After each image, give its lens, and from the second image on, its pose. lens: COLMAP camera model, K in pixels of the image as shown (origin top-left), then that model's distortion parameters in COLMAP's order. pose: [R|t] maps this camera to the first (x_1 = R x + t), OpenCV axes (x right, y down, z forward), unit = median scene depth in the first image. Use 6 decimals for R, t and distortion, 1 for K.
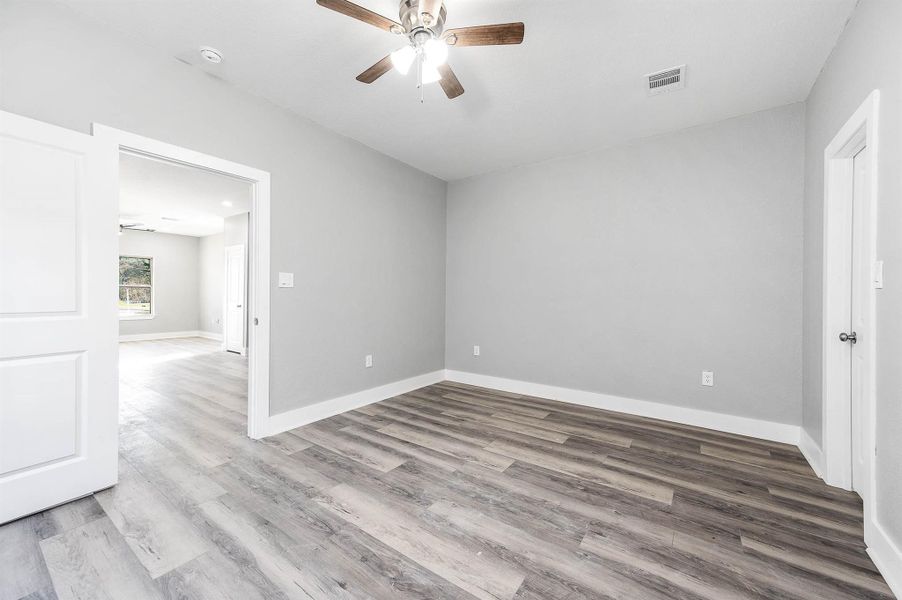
lens RADIAL K [[351.8, 0, 450.4], [0, 351.8, 292.7], [0, 0, 1]] dist [0.021068, 0.000136]
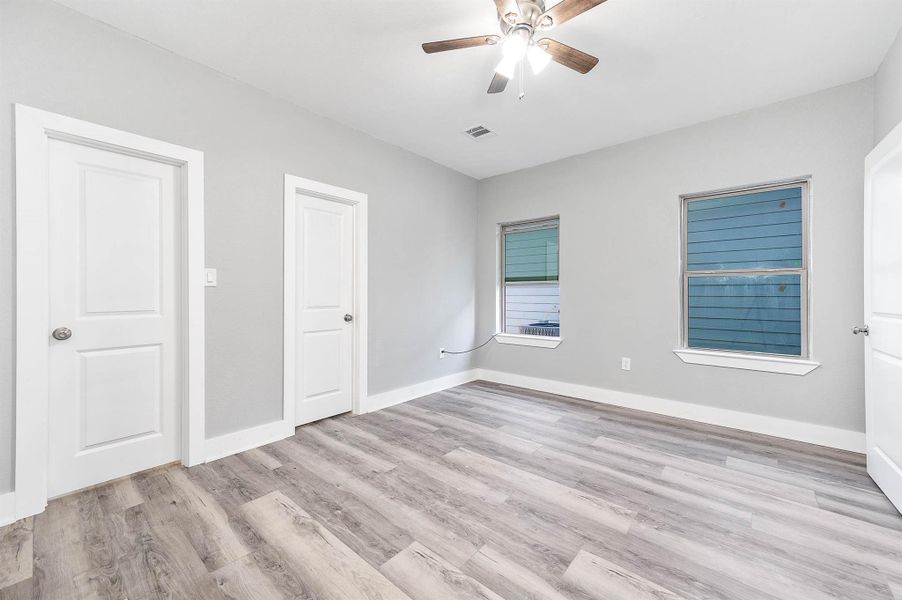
lens RADIAL K [[351.8, 0, 452.2], [0, 351.8, 299.8], [0, 0, 1]] dist [0.021068, 0.000136]
pose [[-0.996139, -0.009706, 0.087247, 0.017531], [-0.009237, 0.999941, 0.005770, 0.020880], [-0.087298, 0.004941, -0.996170, 2.010040]]
